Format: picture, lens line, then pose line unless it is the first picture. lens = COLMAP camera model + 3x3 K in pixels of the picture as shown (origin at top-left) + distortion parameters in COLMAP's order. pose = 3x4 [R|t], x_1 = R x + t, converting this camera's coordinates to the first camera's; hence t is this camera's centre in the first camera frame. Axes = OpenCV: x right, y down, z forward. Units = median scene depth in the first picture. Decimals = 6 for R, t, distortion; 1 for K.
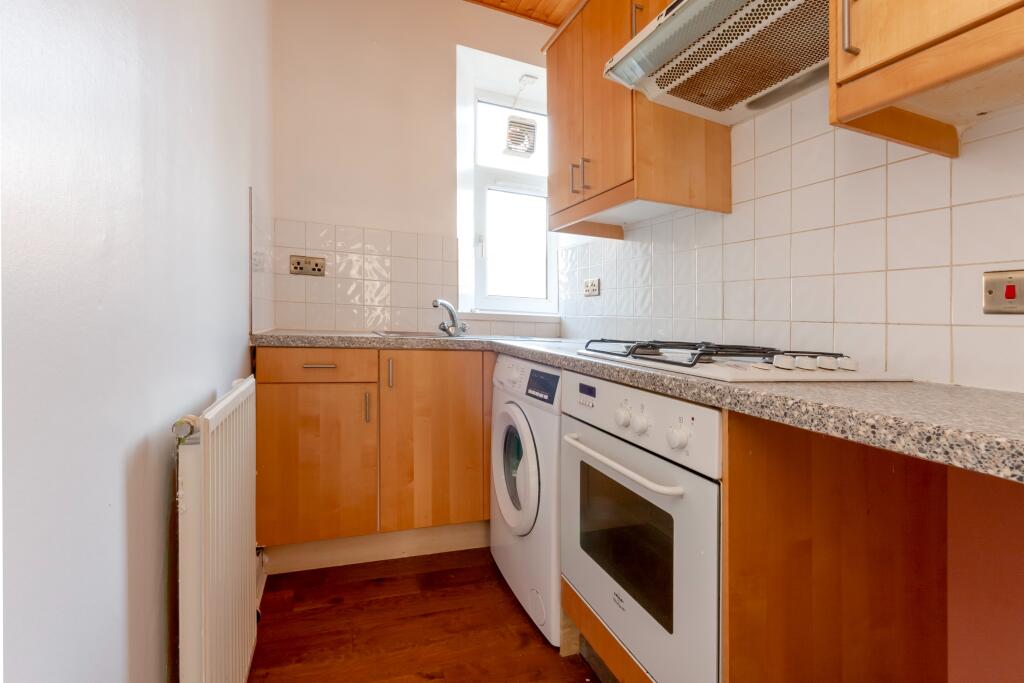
lens RADIAL K [[482.2, 0, 510.9], [0, 482.2, 311.5], [0, 0, 1]] dist [0.000547, 0.000146]
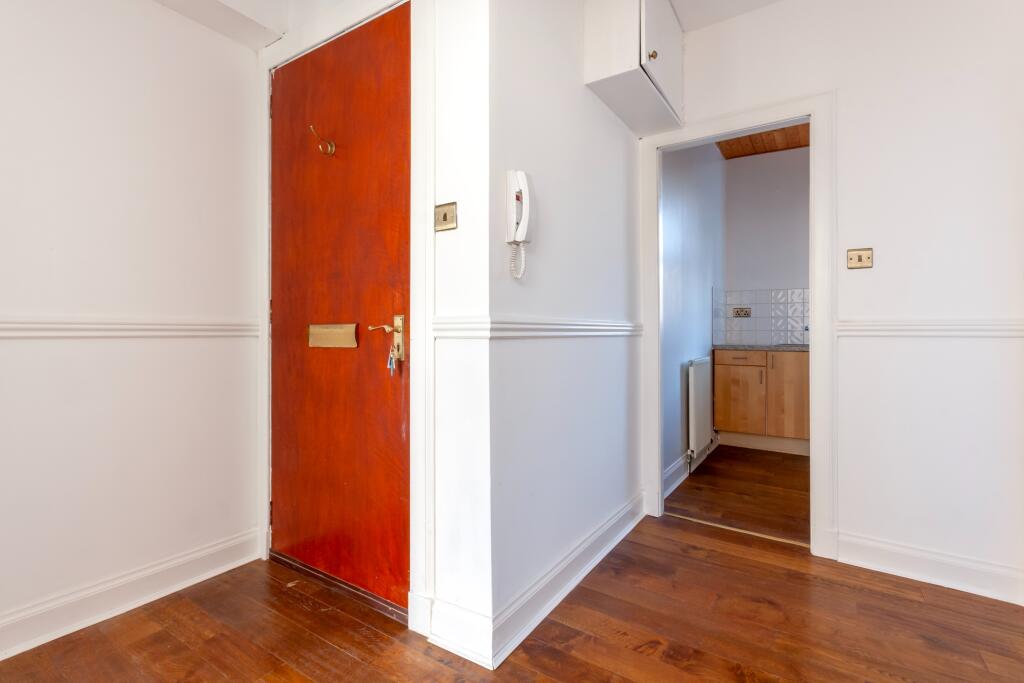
lens RADIAL K [[473.2, 0, 512.0], [0, 473.2, 341.5], [0, 0, 1]] dist [0.001051, 0.000191]
pose [[0.591915, 0.003016, -0.805995, 0.853741], [-0.004083, 0.999991, 0.000744, 0.039580], [0.805990, 0.002850, 0.591922, -1.334308]]
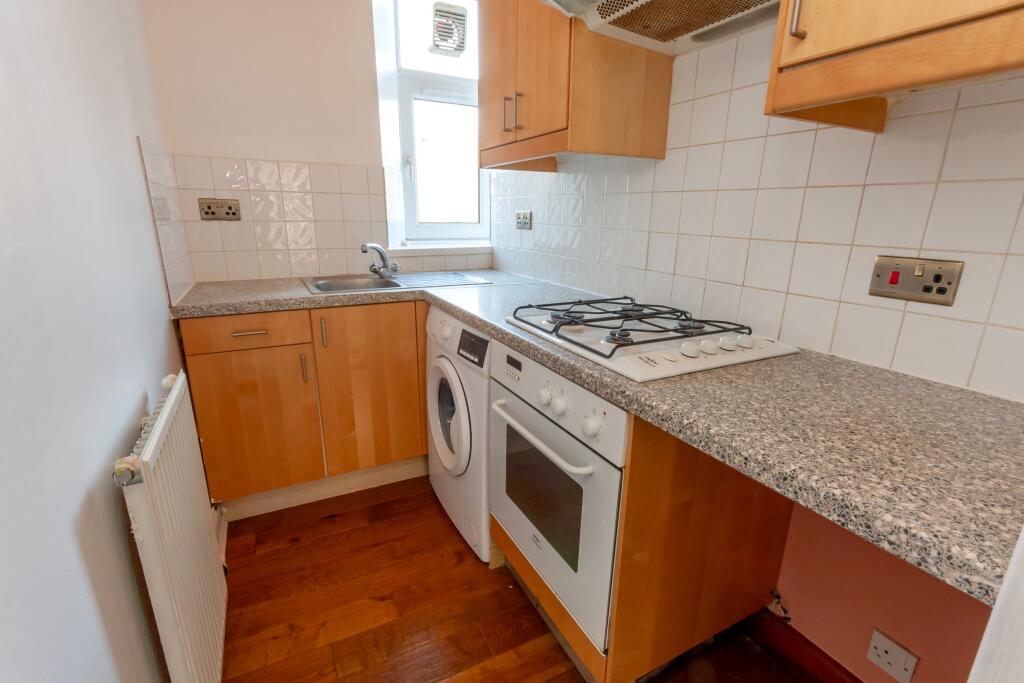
lens RADIAL K [[469.7, 0, 492.5], [0, 469.7, 357.6], [0, 0, 1]] dist [0.000621, 0.000613]
pose [[0.995091, -0.025991, 0.095493, 0.008653], [-0.002014, 0.959380, 0.282109, -0.111819], [-0.098946, -0.280917, 0.954618, 0.009250]]
